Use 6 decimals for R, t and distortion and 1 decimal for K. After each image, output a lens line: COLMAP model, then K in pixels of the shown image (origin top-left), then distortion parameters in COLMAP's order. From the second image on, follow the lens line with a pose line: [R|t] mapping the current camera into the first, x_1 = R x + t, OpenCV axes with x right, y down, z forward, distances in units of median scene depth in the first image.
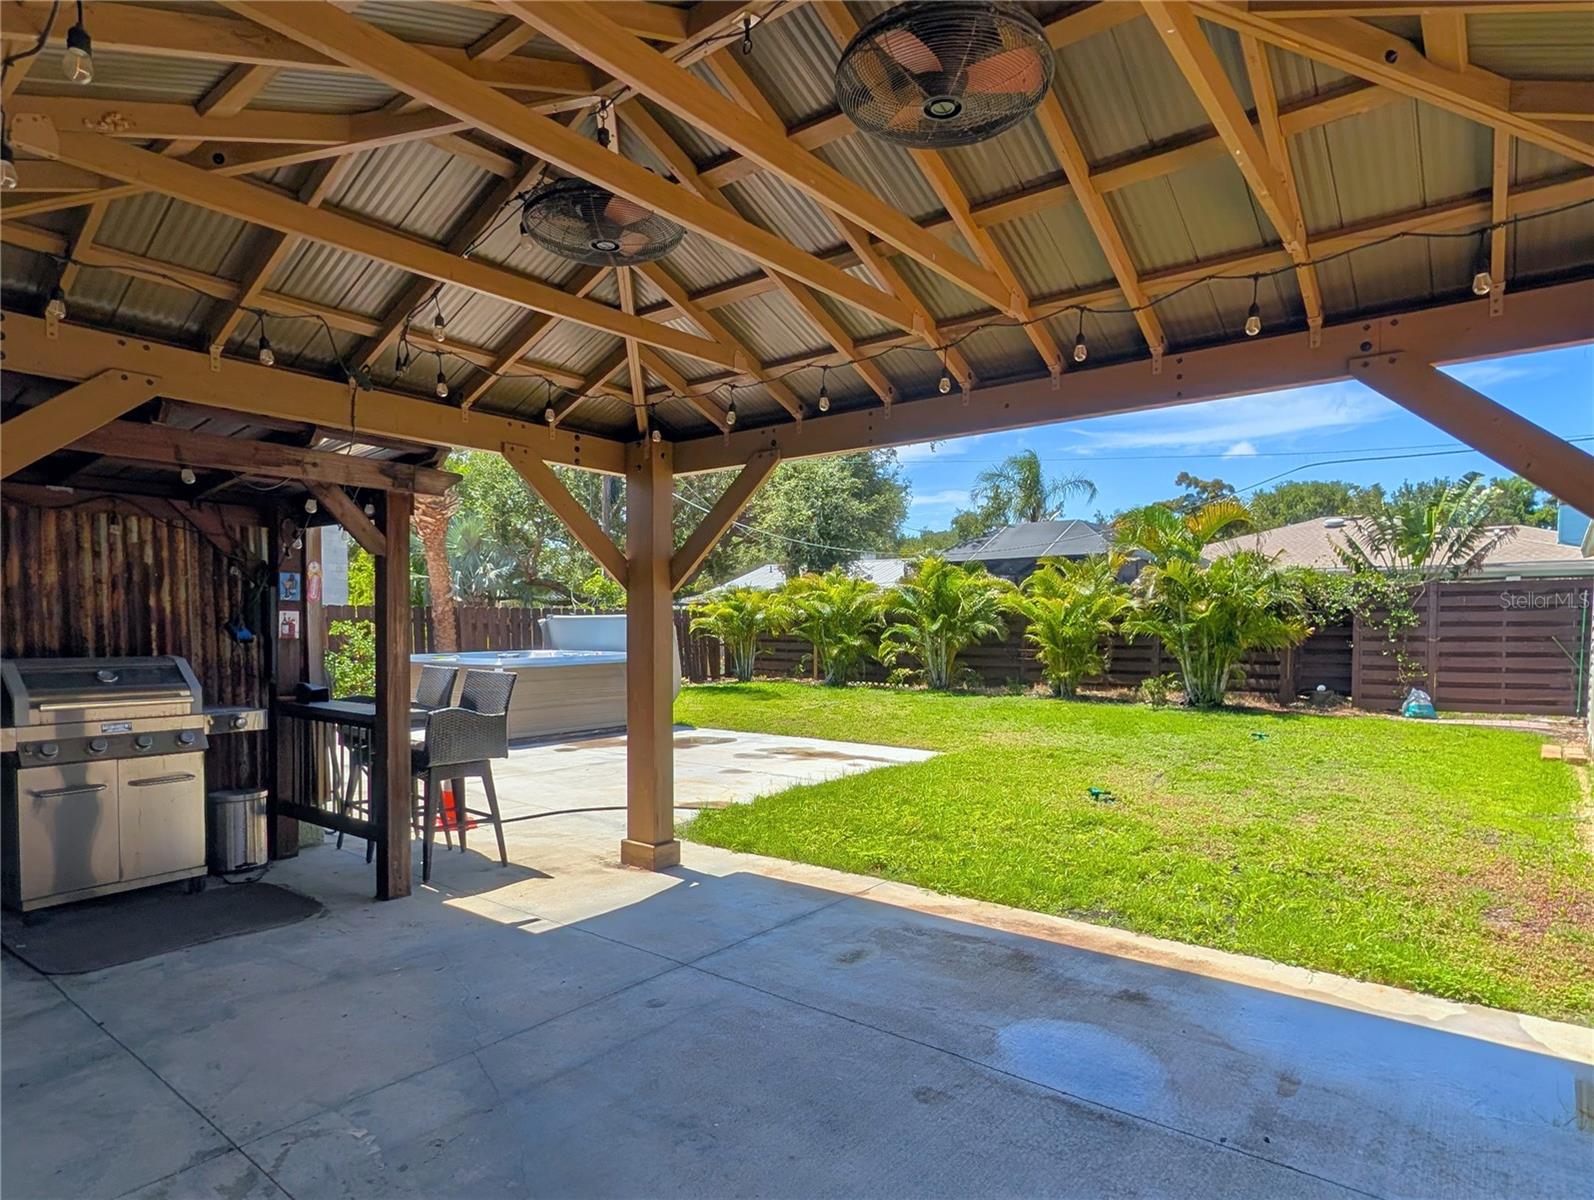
lens RADIAL K [[907.8, 0, 803.5], [0, 907.8, 643.6], [0, 0, 1]] dist [0.000708, -0.000146]
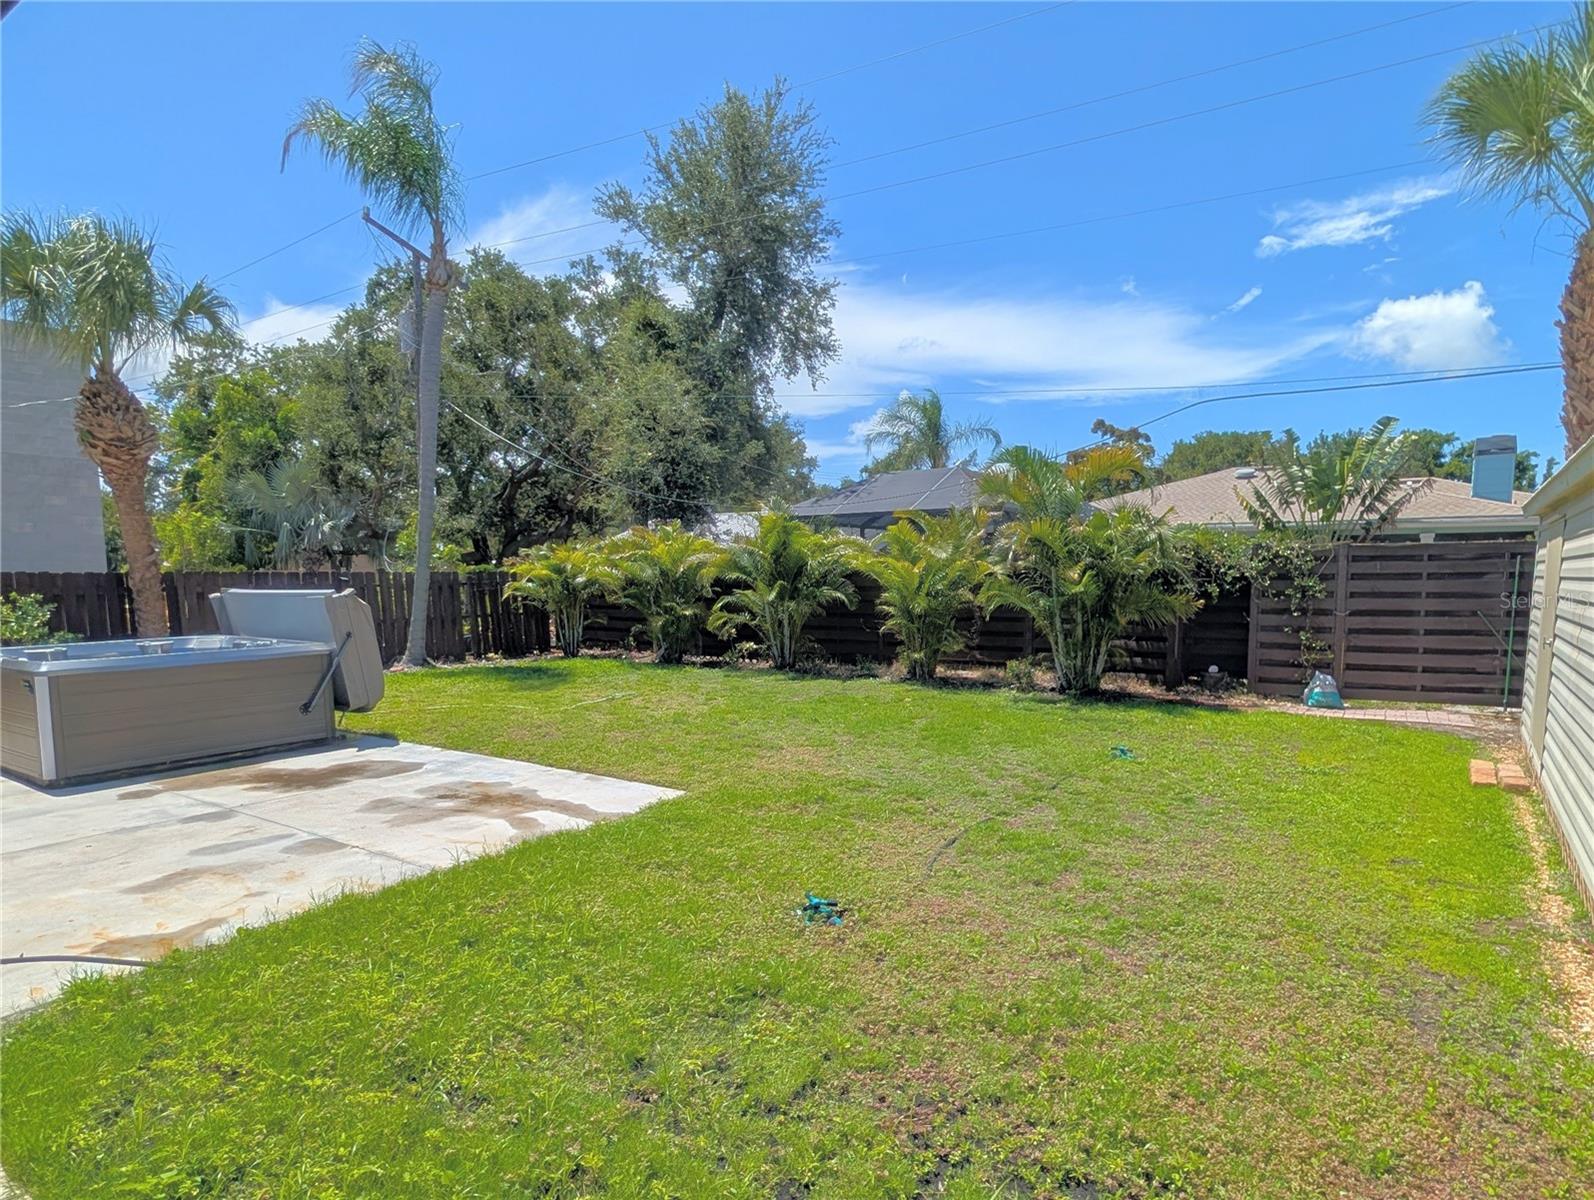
lens RADIAL K [[870.9, 0, 825.8], [0, 870.9, 630.8], [0, 0, 1]] dist [-0.001803, 0.001480]
pose [[0.997548, -0.006554, 0.069676, 0.141178], [0.003170, 0.998815, 0.048572, -0.025018], [-0.069911, -0.048232, 0.996386, 0.201486]]
